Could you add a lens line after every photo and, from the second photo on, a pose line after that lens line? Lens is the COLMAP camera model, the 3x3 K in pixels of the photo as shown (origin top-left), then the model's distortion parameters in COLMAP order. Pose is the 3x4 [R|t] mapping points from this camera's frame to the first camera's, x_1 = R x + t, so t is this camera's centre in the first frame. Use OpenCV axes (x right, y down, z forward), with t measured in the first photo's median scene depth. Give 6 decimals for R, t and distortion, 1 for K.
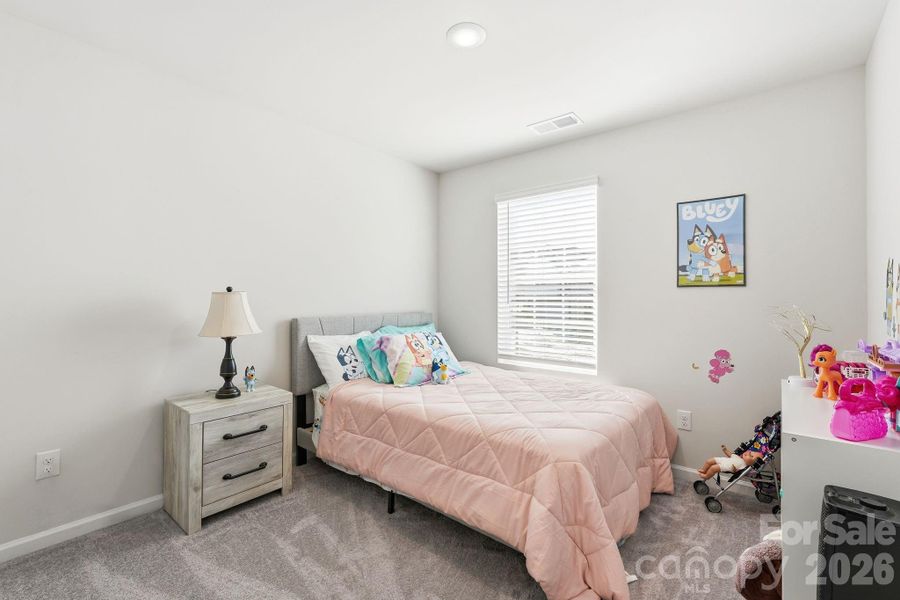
lens RADIAL K [[395.9, 0, 447.2], [0, 395.9, 299.1], [0, 0, 1]] dist [-0.000564, 0.000155]
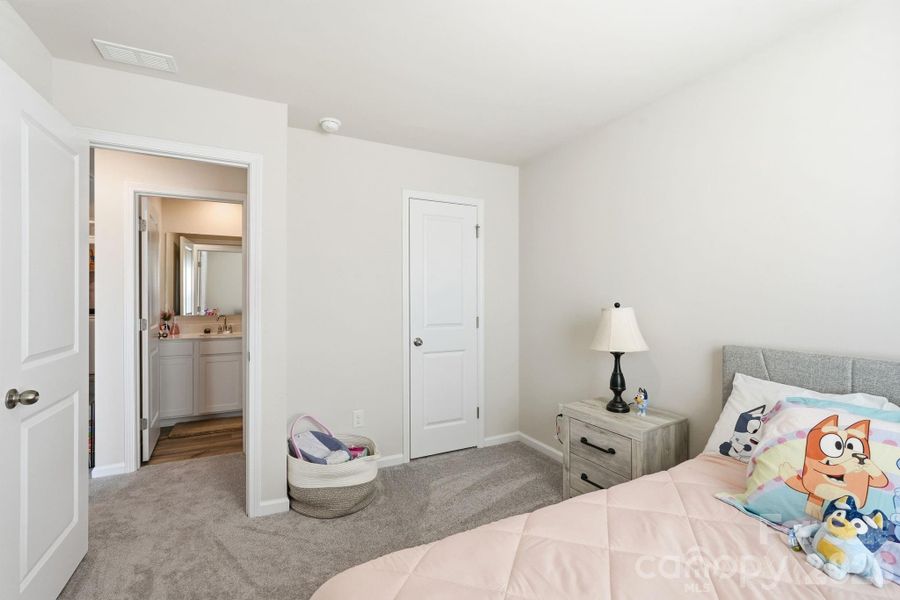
lens RADIAL K [[395.9, 0, 447.2], [0, 395.9, 299.1], [0, 0, 1]] dist [-0.000564, 0.000155]
pose [[-0.400746, -0.001117, -0.916188, 0.566090], [0.003948, 0.999988, -0.002945, -0.040523], [0.916181, -0.004797, -0.400737, 1.014876]]
